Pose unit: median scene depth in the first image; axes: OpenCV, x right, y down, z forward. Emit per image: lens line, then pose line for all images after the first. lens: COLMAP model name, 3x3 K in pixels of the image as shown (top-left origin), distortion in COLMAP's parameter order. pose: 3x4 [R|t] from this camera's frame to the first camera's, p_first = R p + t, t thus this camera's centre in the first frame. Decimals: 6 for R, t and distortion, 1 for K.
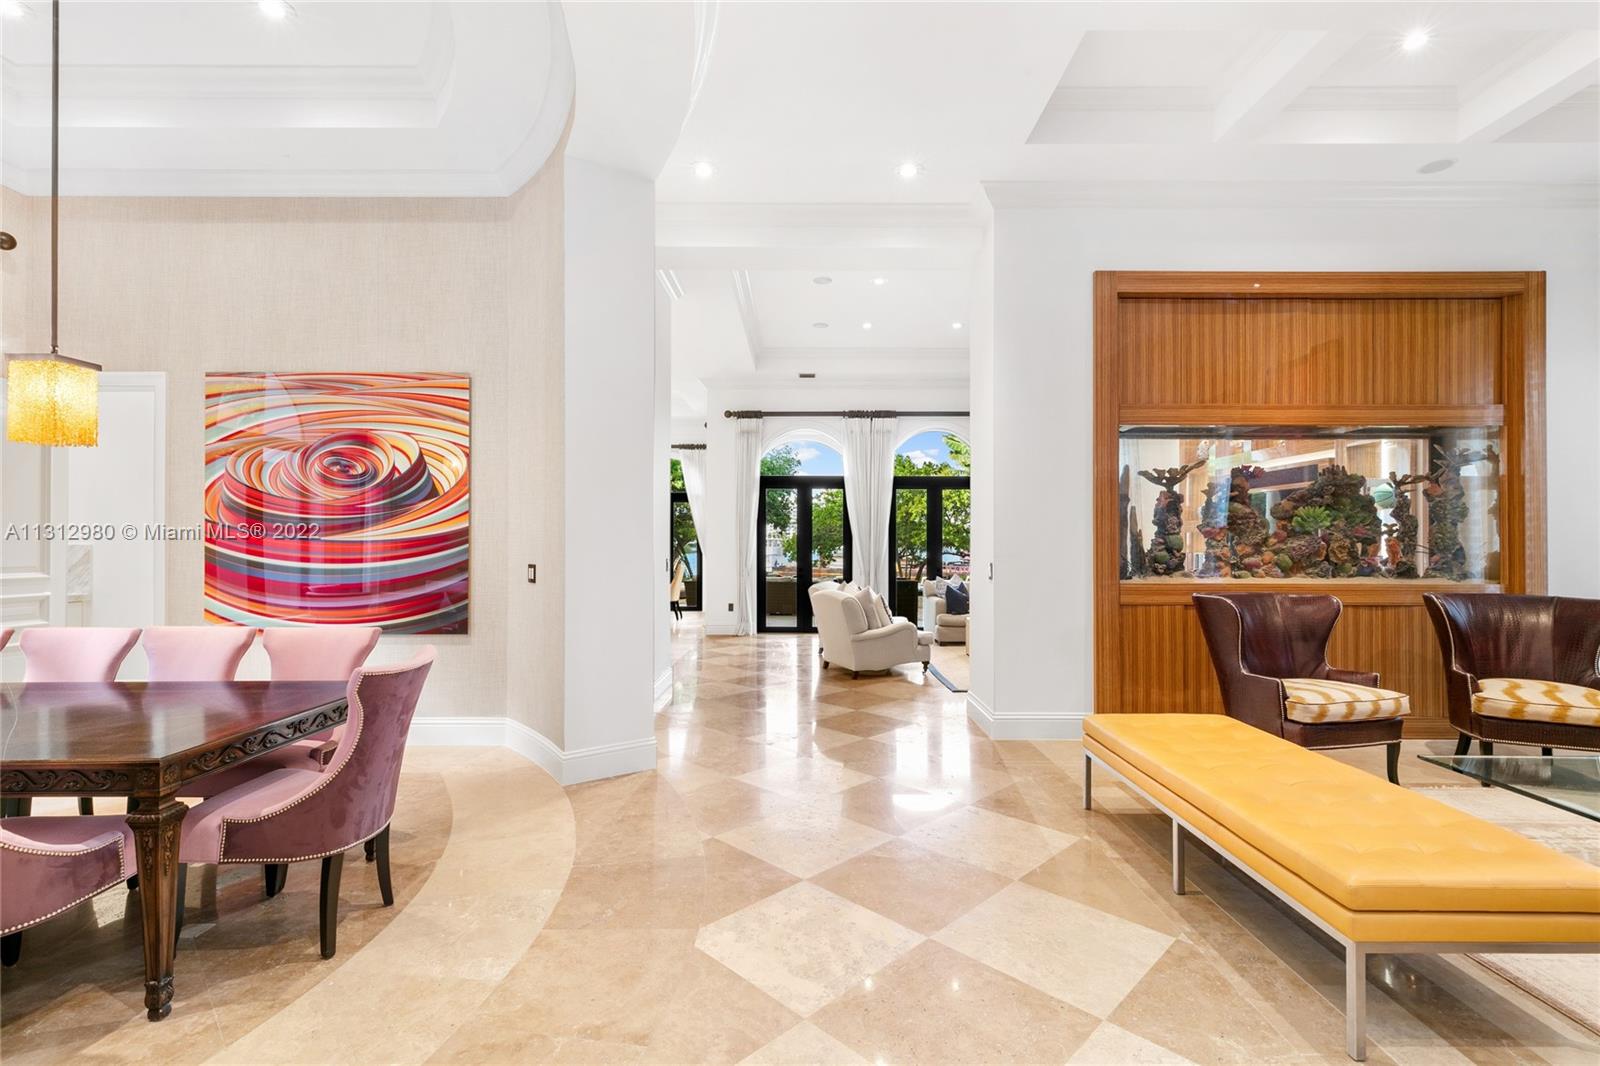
lens RADIAL K [[726.1, 0, 800.0], [0, 726.1, 533.0], [0, 0, 1]] dist [0.000157, -0.000004]
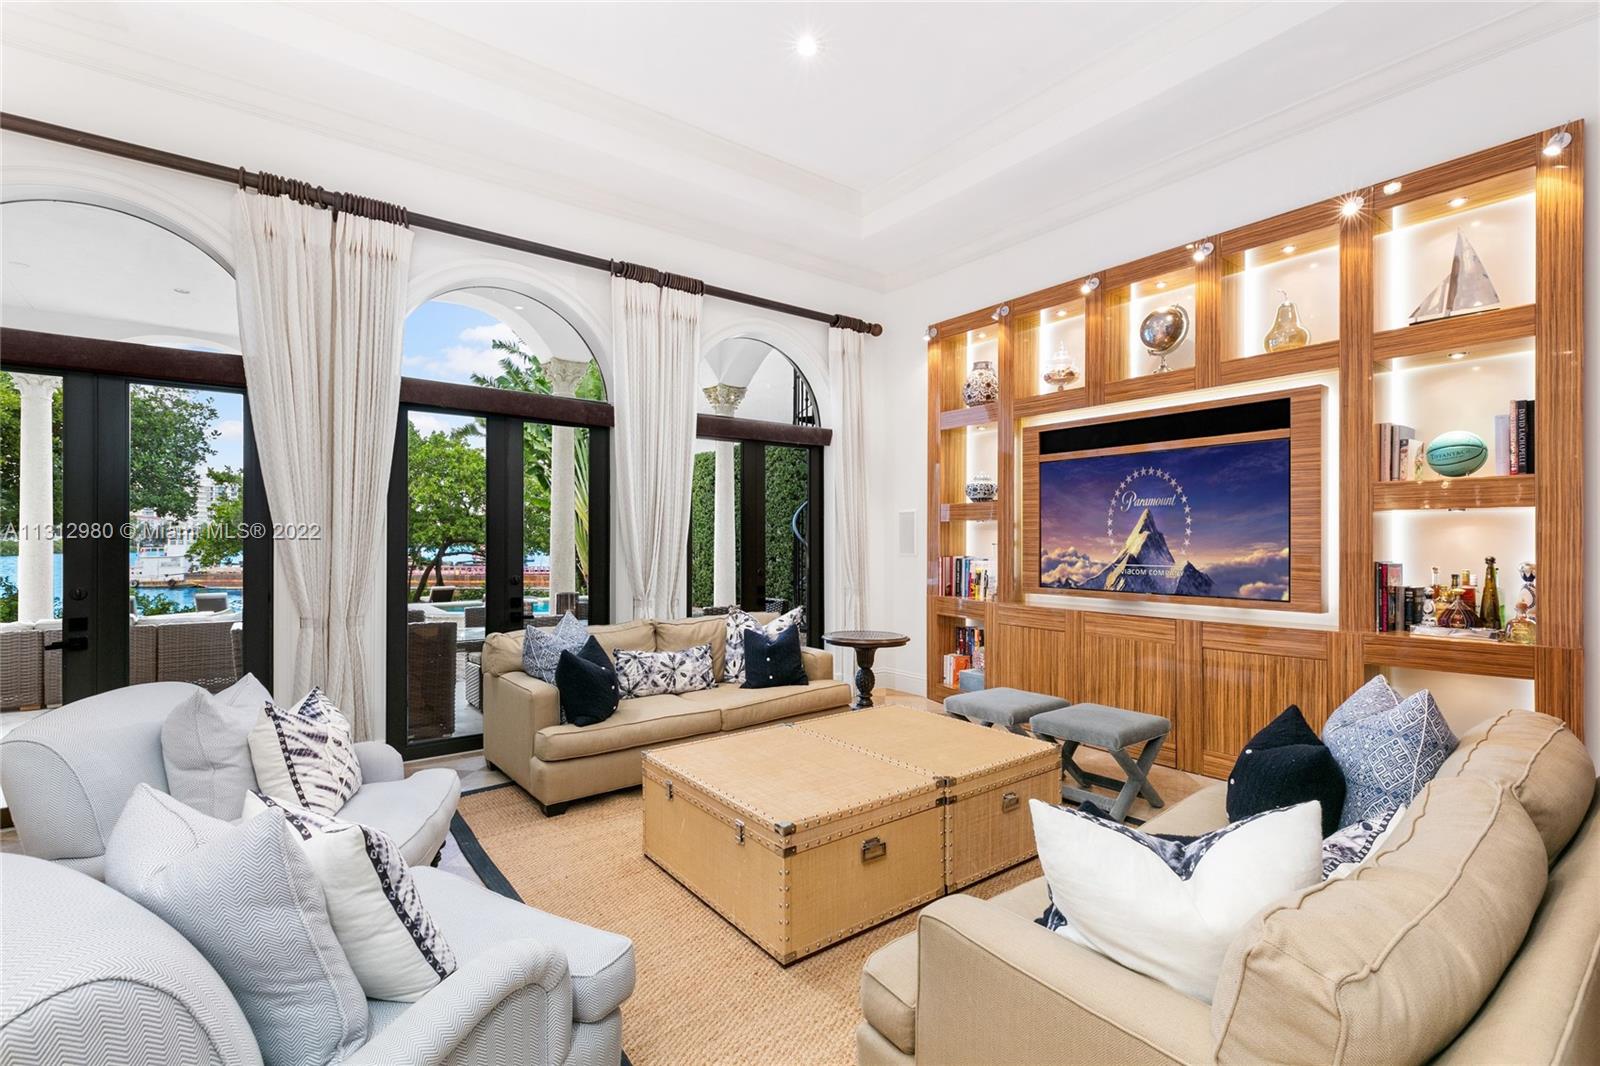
lens RADIAL K [[726.1, 0, 800.0], [0, 726.1, 533.0], [0, 0, 1]] dist [0.000157, -0.000004]
pose [[0.793960, 0.006523, 0.607934, 0.060690], [-0.008716, 0.999962, 0.000654, 0.008318], [-0.607907, -0.005818, 0.793987, 0.544439]]
